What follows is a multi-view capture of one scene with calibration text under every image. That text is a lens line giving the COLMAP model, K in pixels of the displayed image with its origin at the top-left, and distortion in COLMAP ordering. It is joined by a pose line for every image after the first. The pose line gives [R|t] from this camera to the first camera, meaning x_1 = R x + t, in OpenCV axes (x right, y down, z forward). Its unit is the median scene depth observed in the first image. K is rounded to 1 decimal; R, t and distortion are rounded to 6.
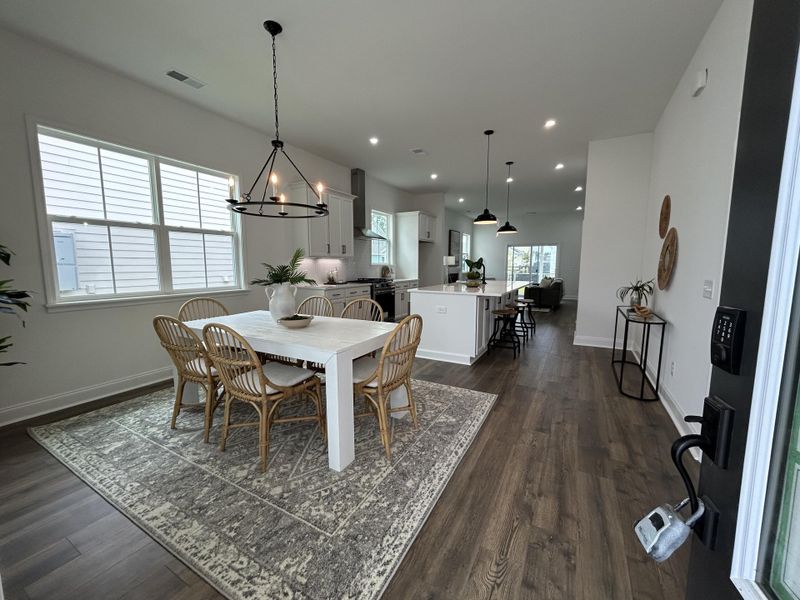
lens RADIAL K [[323.2, 0, 400.1], [0, 323.2, 299.6], [0, 0, 1]] dist [-0.000541, 0.000539]
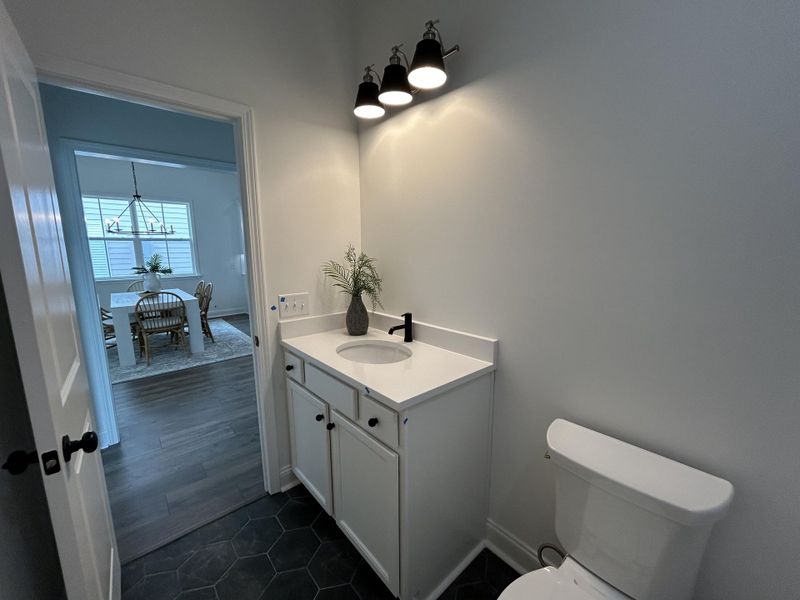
lens RADIAL K [[323.2, 0, 394.5], [0, 323.2, 299.0], [0, 0, 1]] dist [-0.000541, 0.000539]
pose [[0.933247, 0.035222, -0.357504, 1.404418], [-0.016072, 0.998279, 0.056399, -0.028808], [0.358875, -0.046888, 0.932207, -0.176422]]
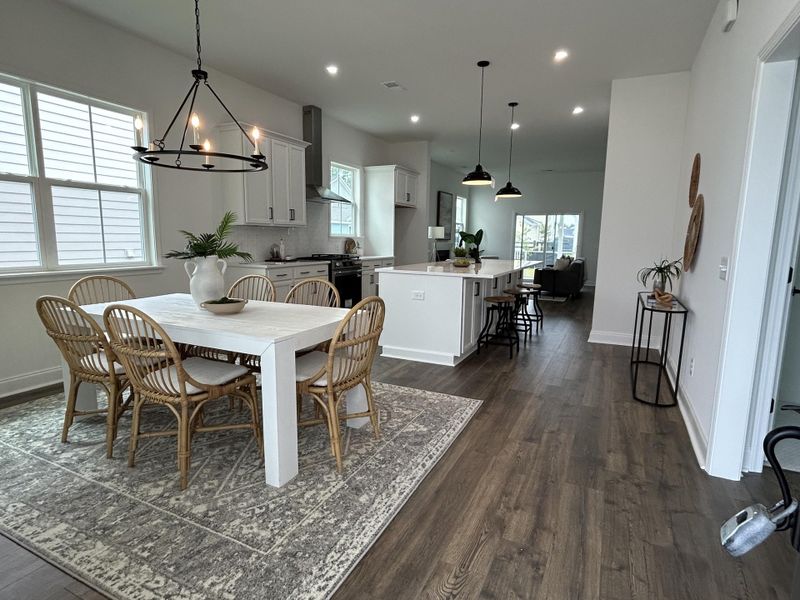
lens RADIAL K [[443.4, 0, 397.4], [0, 443.4, 299.8], [0, 0, 1]] dist [-0.004784, 0.004032]
pose [[0.998723, 0.006894, 0.050052, 0.034609], [-0.008443, 0.999490, 0.030793, 0.014239], [-0.049815, -0.031176, 0.998272, -0.077167]]
